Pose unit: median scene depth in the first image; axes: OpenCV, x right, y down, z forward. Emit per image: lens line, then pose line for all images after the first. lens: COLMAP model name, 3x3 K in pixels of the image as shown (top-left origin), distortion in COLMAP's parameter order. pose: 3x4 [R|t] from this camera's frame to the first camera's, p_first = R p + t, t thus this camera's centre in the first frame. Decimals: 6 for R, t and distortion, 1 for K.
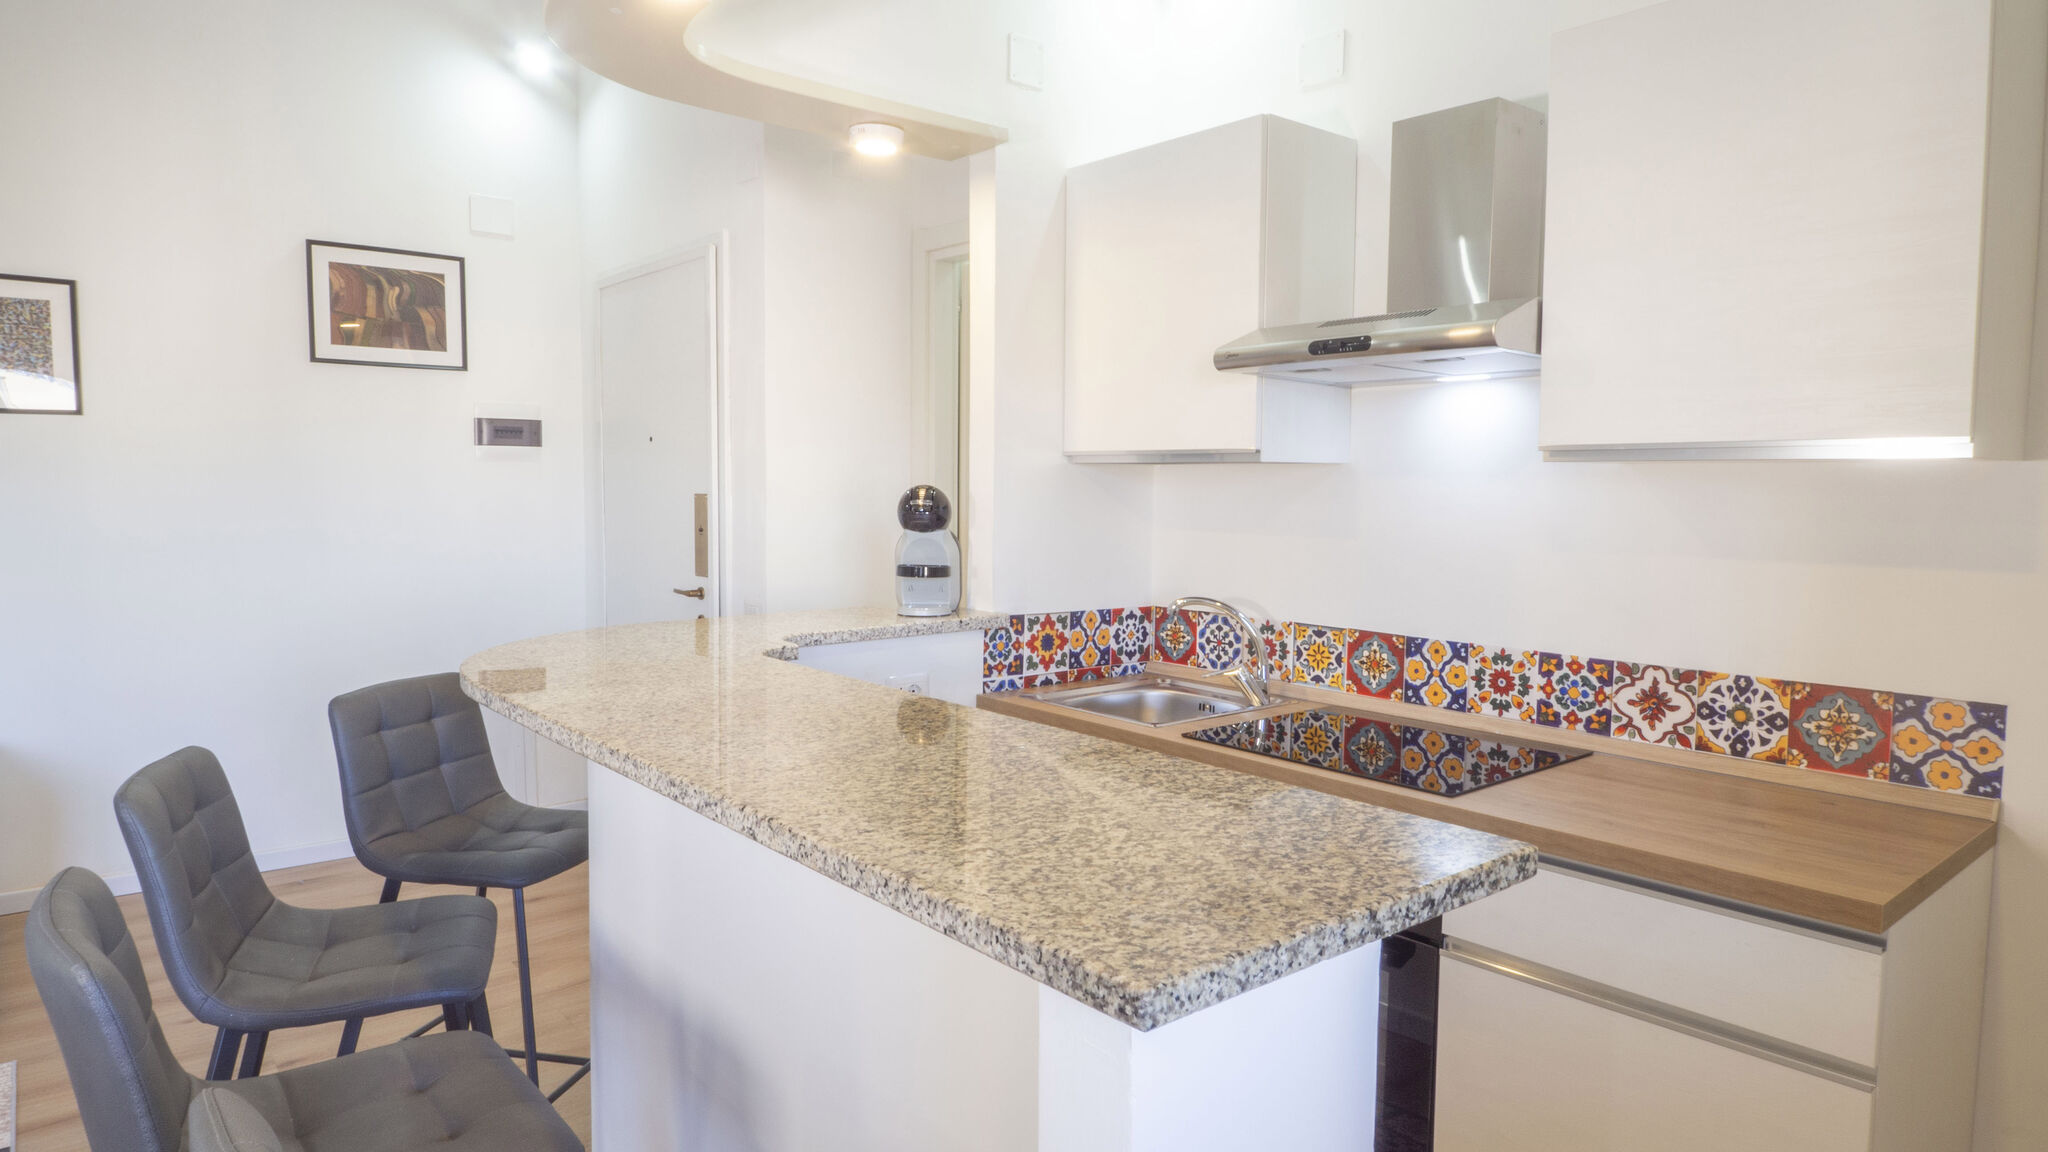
lens RADIAL K [[1194.7, 0, 1022.5], [0, 1194.7, 577.9], [0, 0, 1]] dist [0.001933, -0.000528]
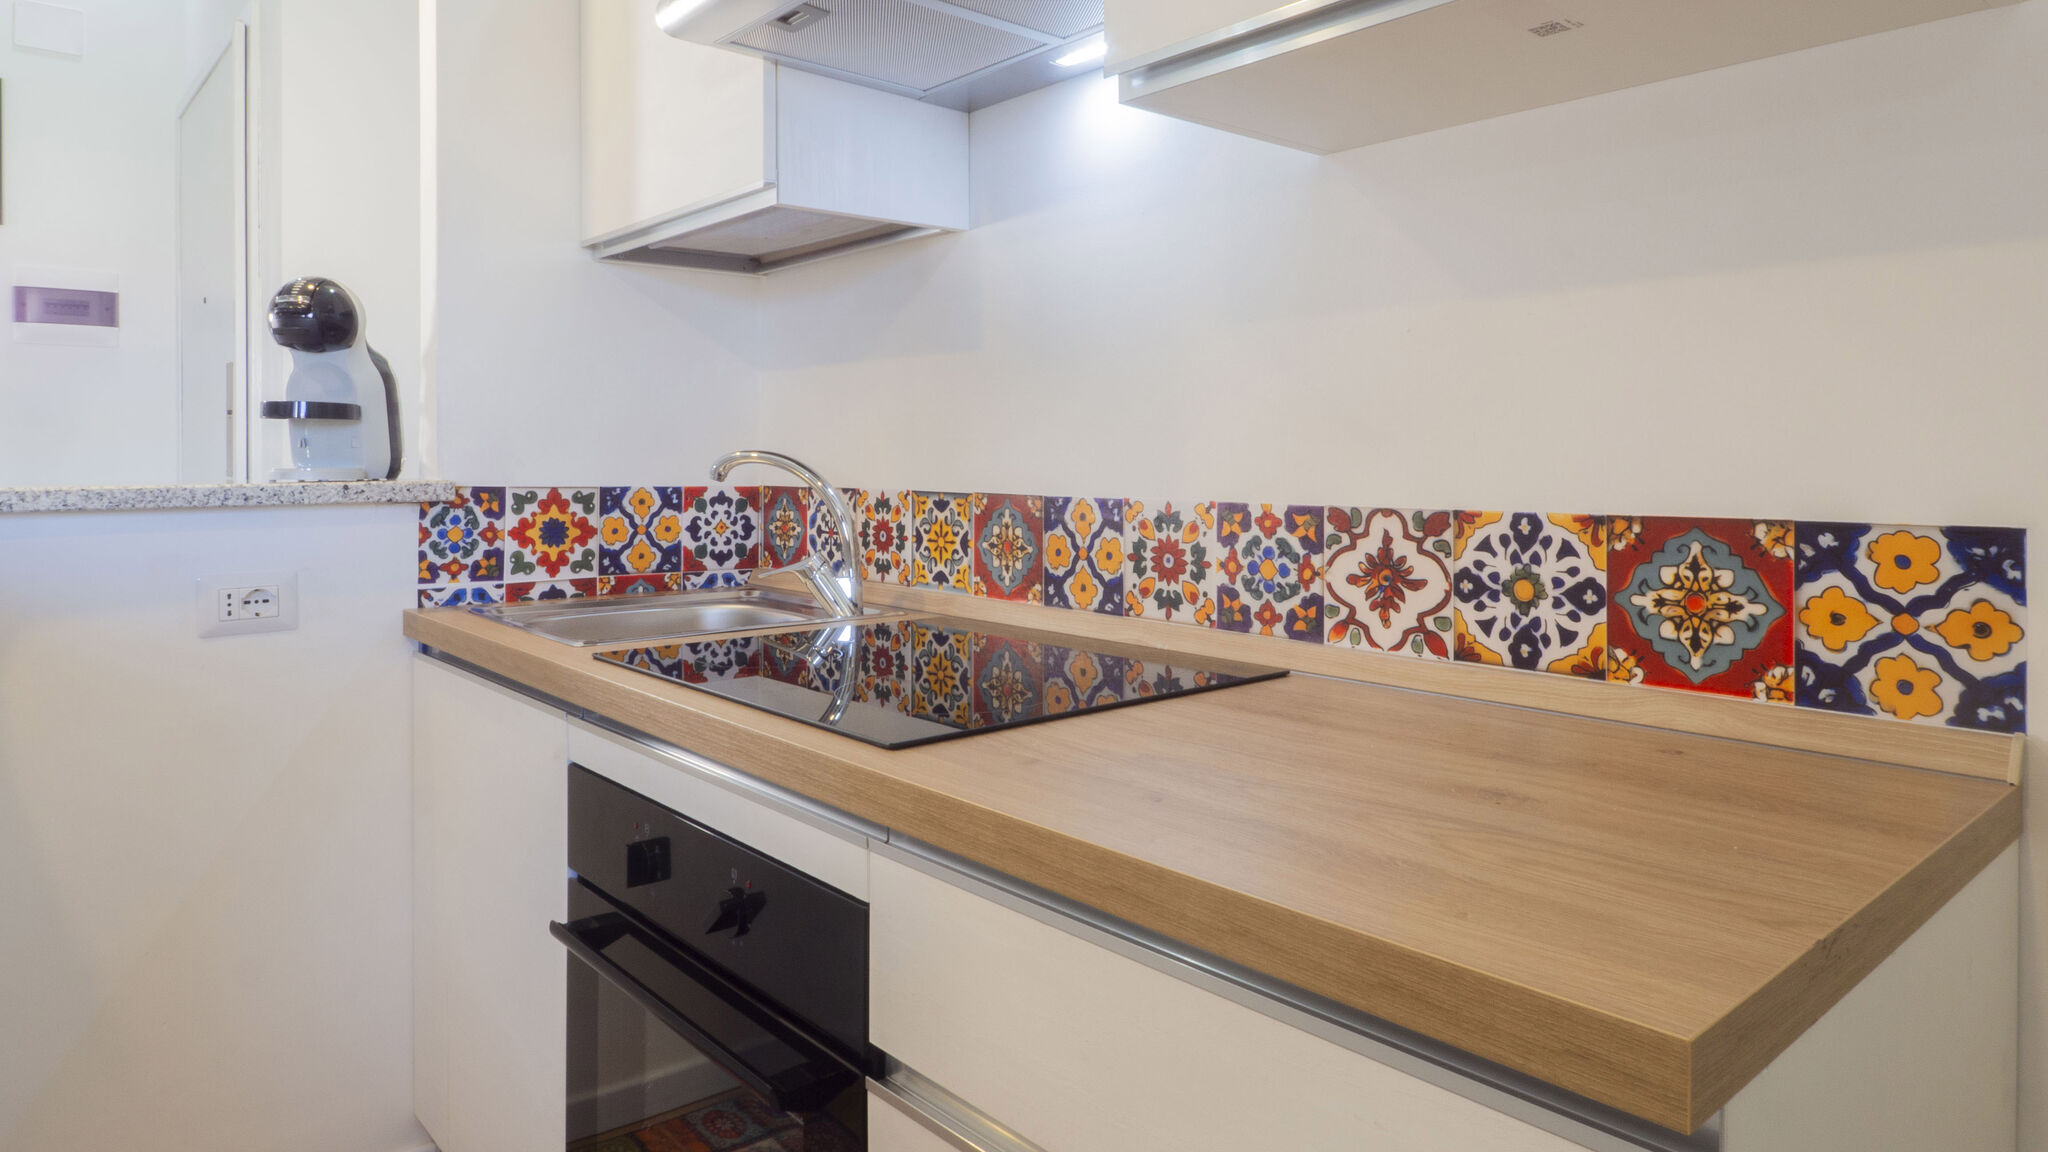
lens RADIAL K [[1194.7, 0, 1051.5], [0, 1194.7, 479.4], [0, 0, 1]] dist [0.001933, -0.000528]
pose [[0.999874, -0.010281, 0.012054, 0.342752], [0.011118, 0.997379, -0.071499, 0.090399], [-0.011287, 0.071624, 0.997368, 0.420706]]
